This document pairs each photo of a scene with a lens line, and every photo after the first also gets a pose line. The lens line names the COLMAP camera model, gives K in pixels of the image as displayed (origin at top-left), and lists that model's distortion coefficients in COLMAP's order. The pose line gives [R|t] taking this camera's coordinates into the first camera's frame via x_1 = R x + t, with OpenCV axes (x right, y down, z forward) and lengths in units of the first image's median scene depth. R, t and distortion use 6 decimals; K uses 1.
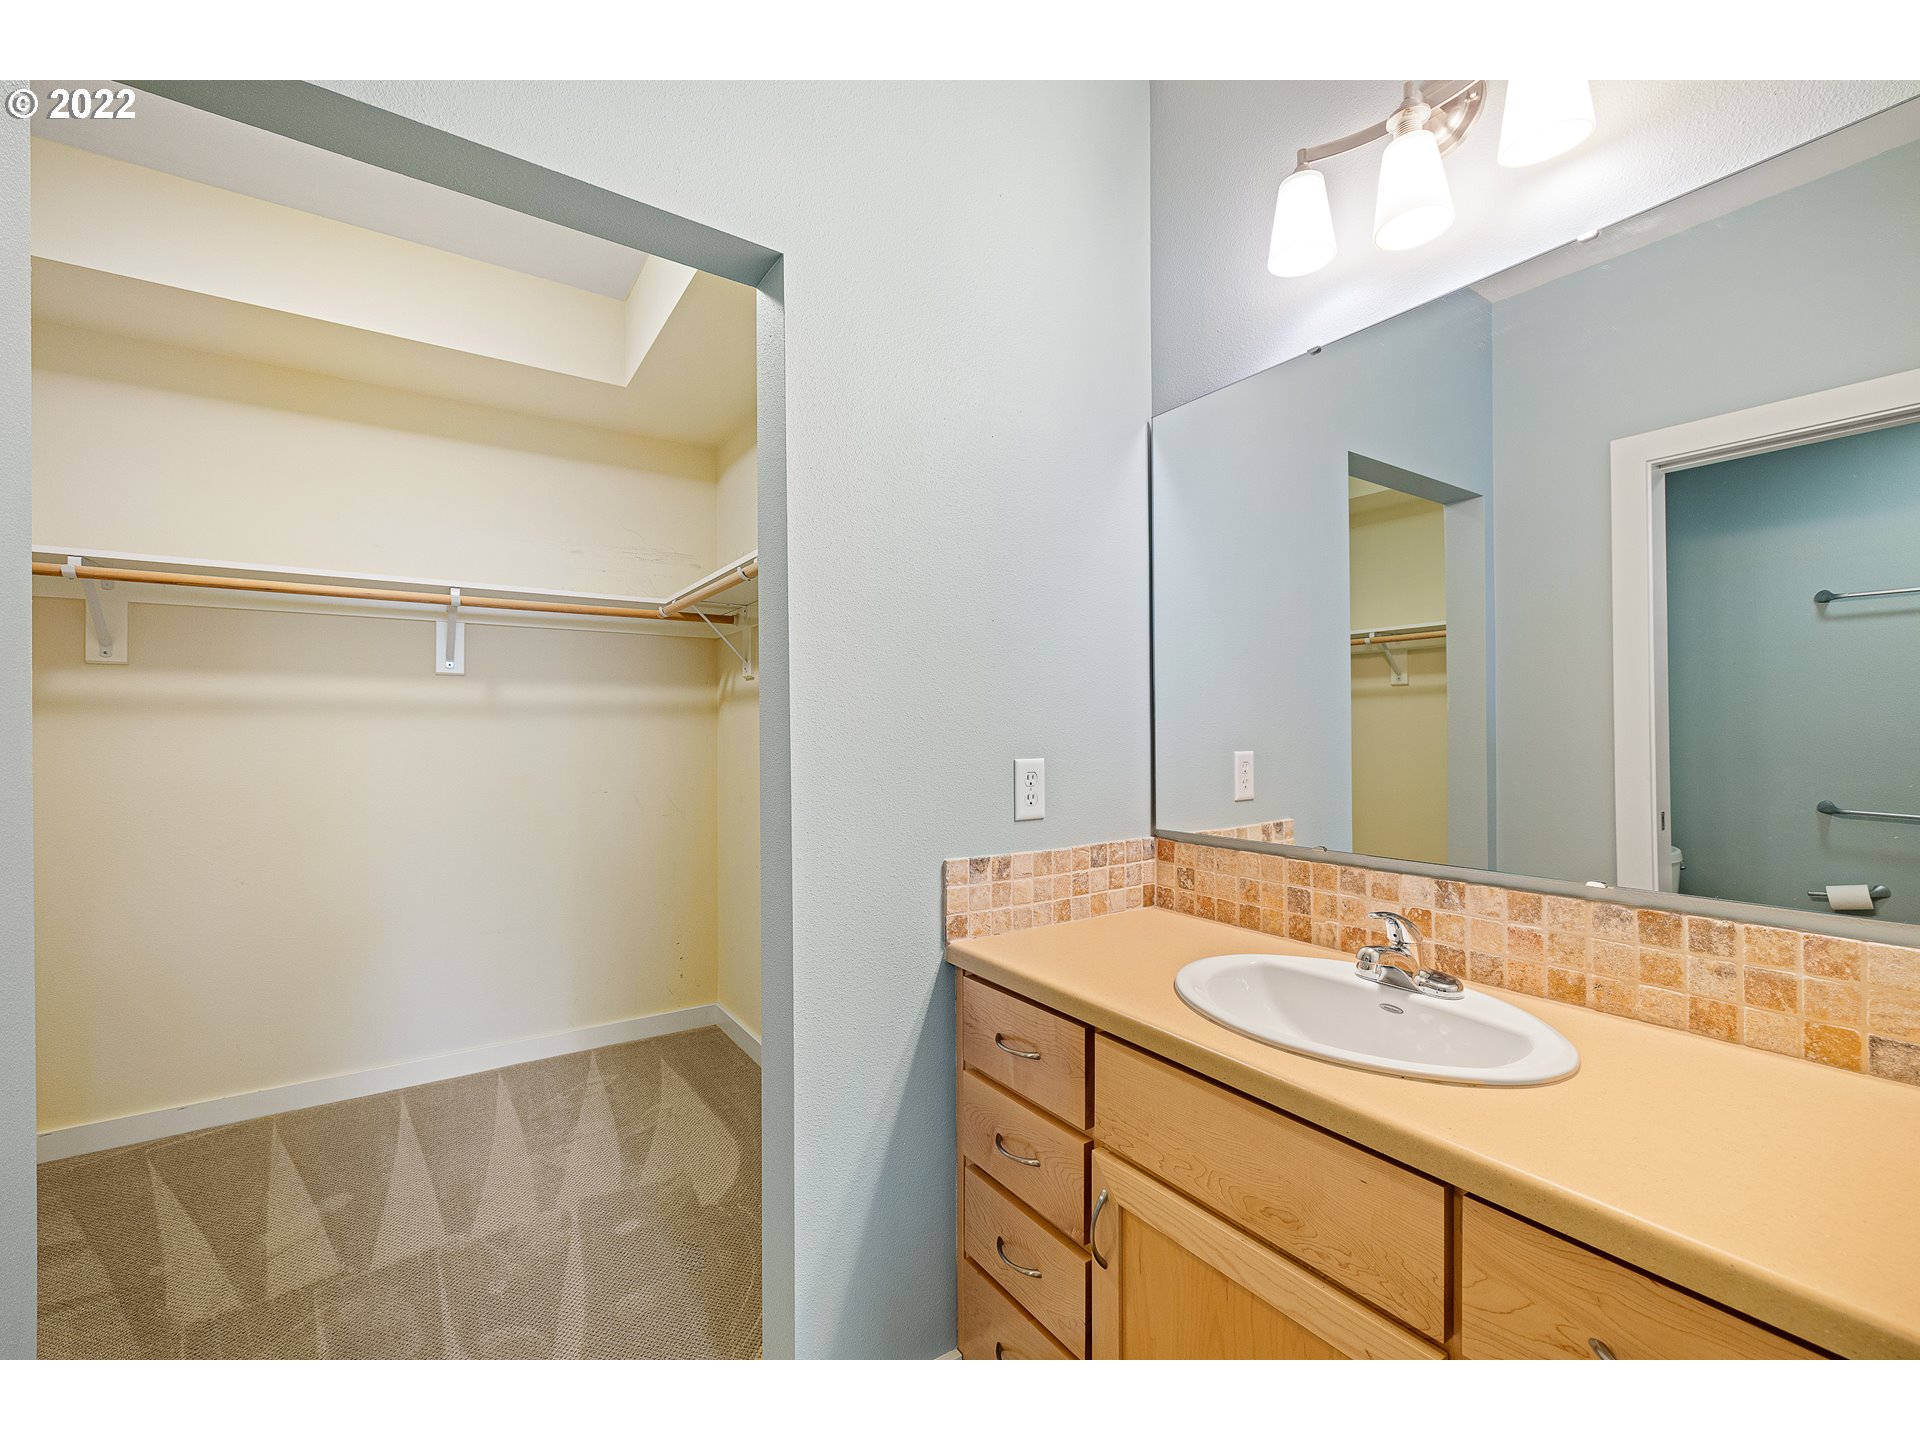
lens RADIAL K [[805.9, 0, 963.3], [0, 805.9, 729.6], [0, 0, 1]] dist [0.002605, -0.000028]
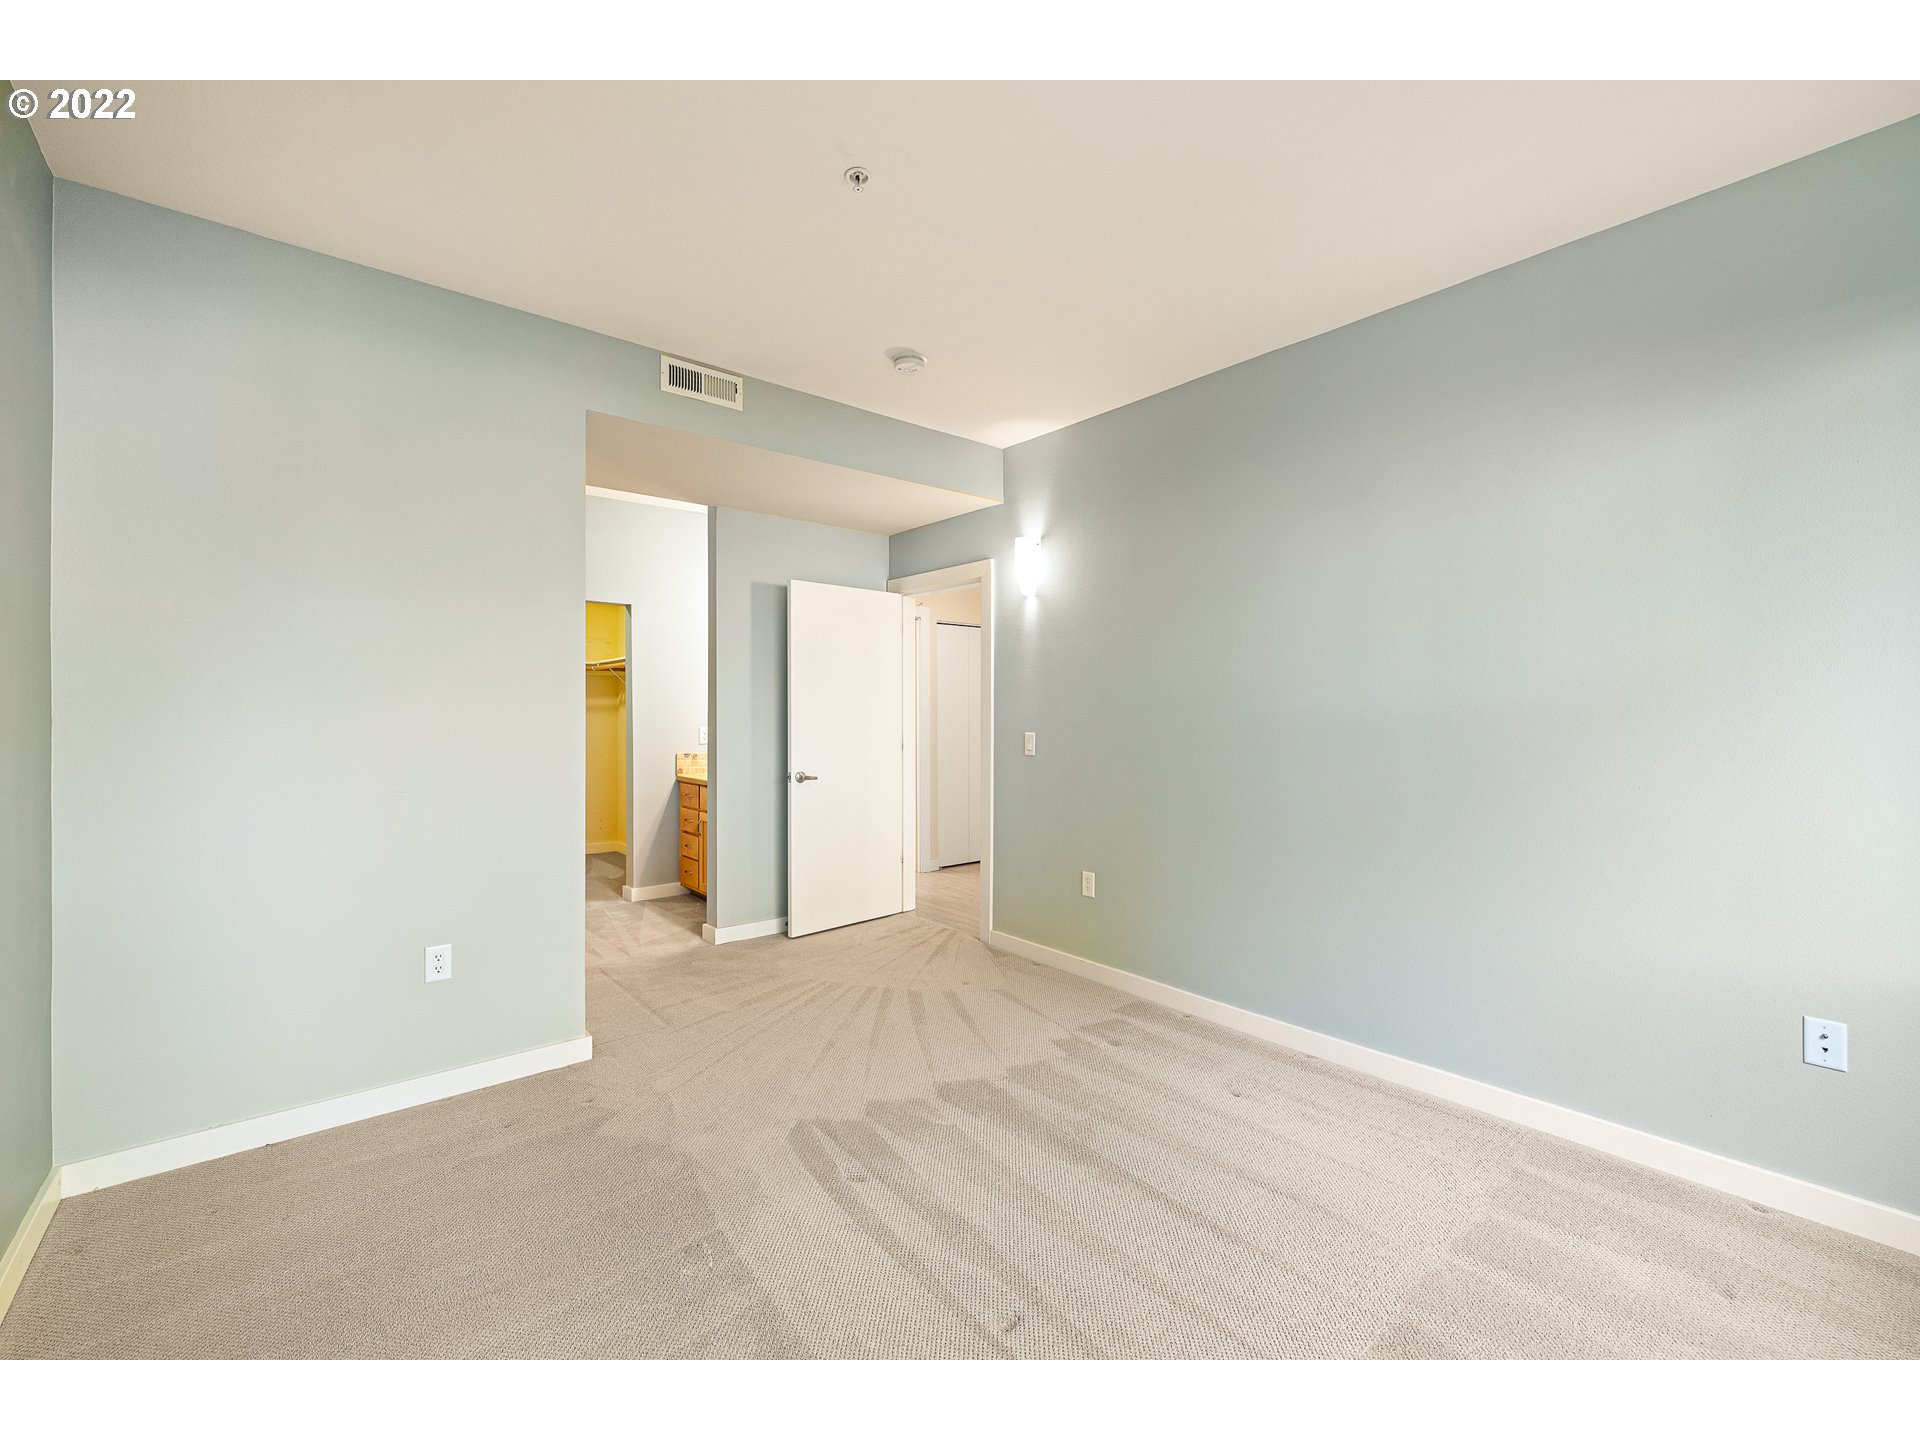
lens RADIAL K [[805.9, 0, 959.0], [0, 805.9, 715.5], [0, 0, 1]] dist [0.002605, -0.000028]
pose [[0.995963, 0.002577, 0.089723, 0.673425], [-0.002803, 0.999993, 0.002392, -0.019342], [-0.089716, -0.002633, 0.995964, -2.027415]]
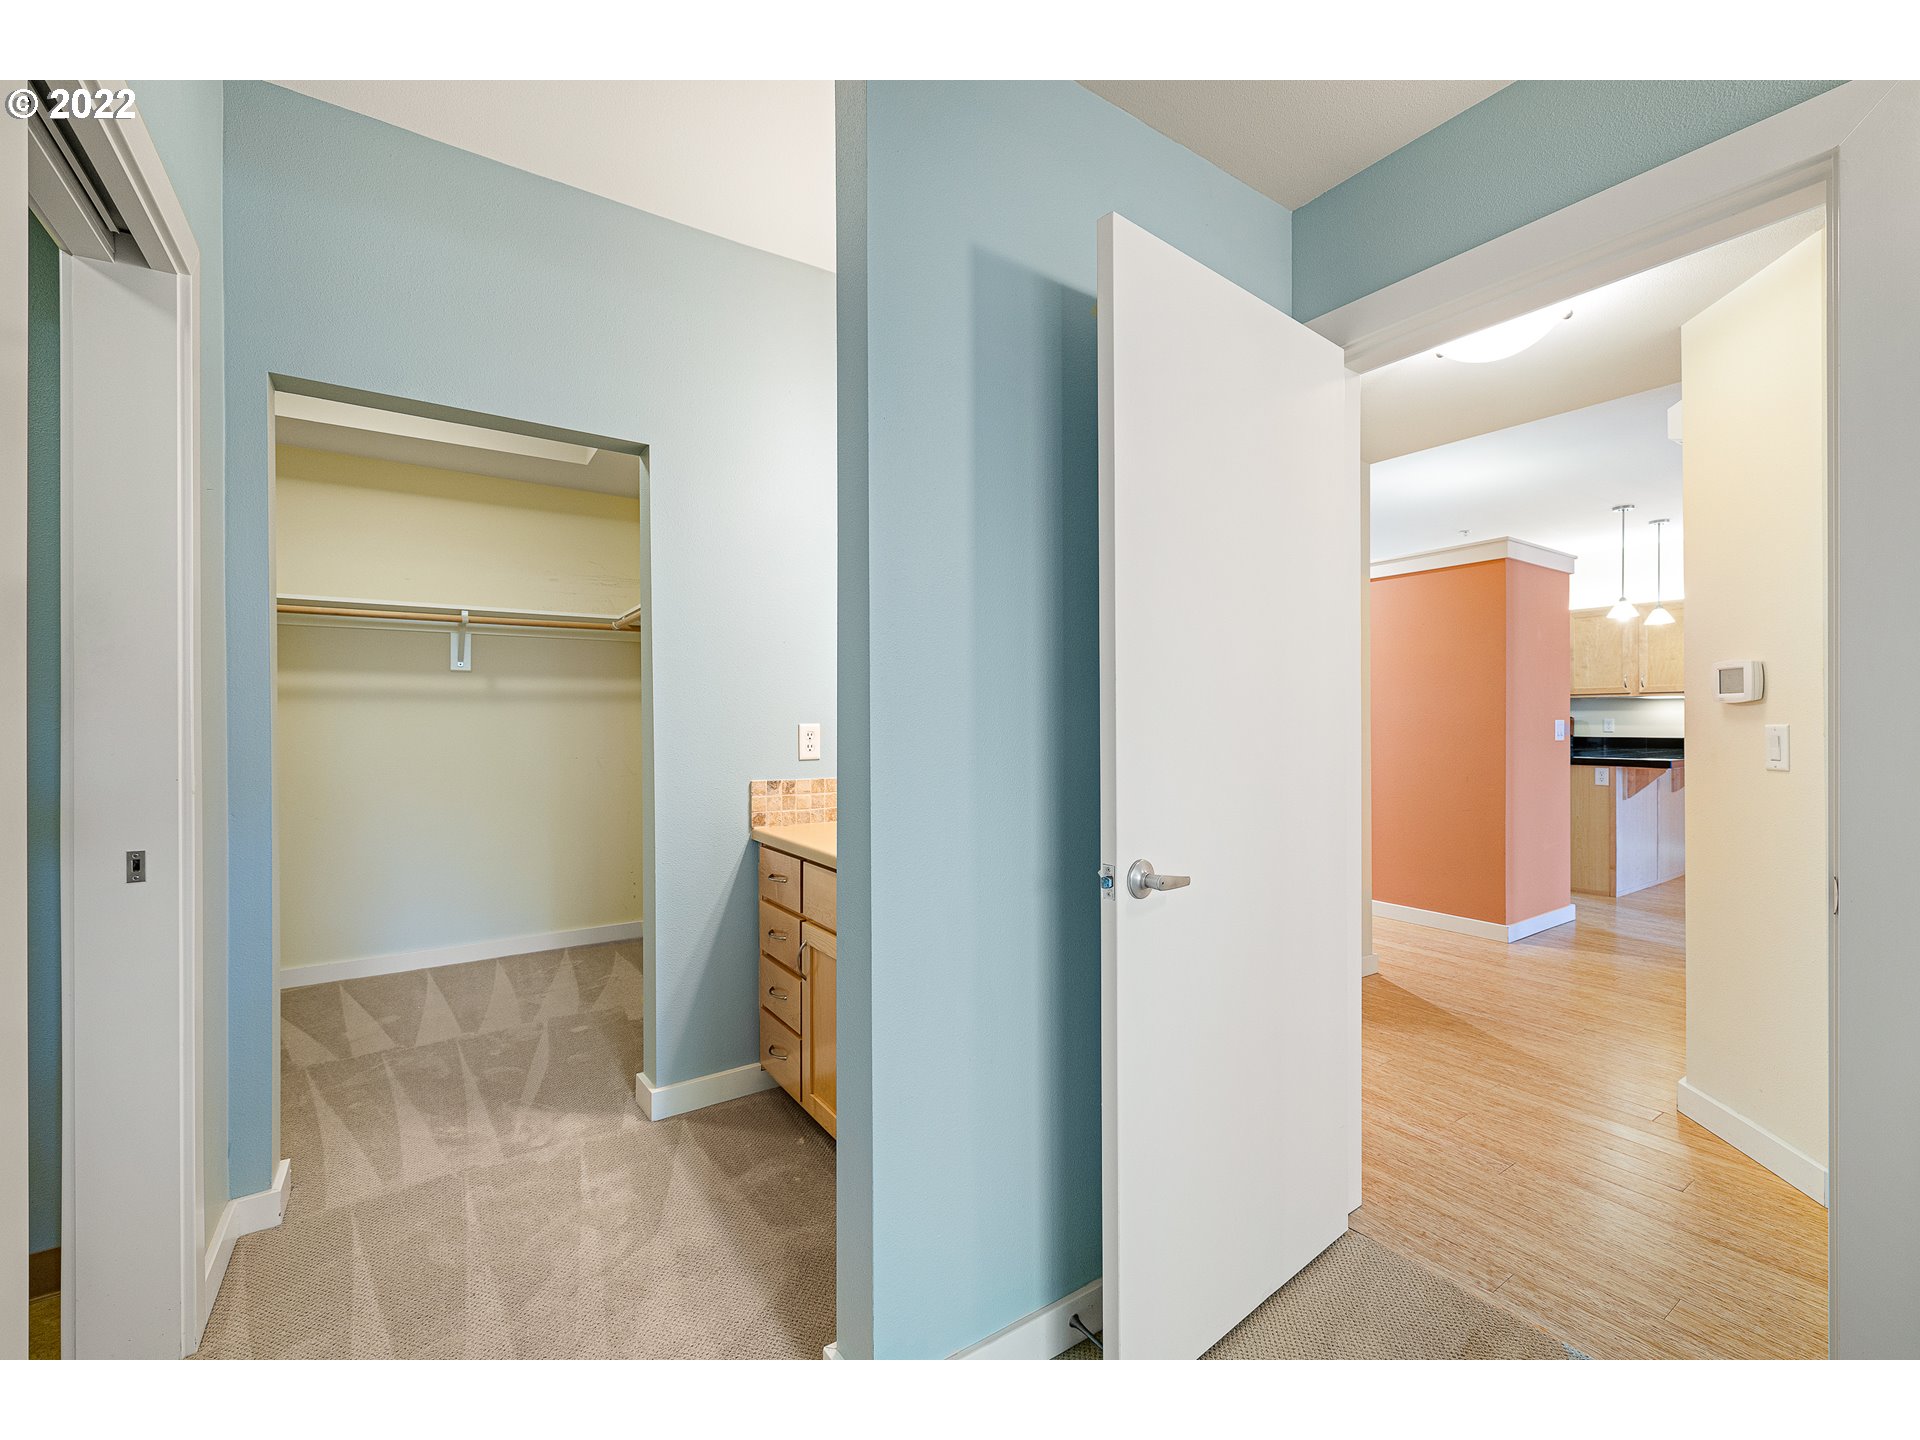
lens RADIAL K [[805.9, 0, 968.6], [0, 805.9, 722.3], [0, 0, 1]] dist [0.002605, -0.000028]
pose [[0.999993, -0.001186, 0.003566, 0.311181], [0.001175, 0.999994, 0.003118, 0.021447], [-0.003570, -0.003113, 0.999989, -0.523485]]
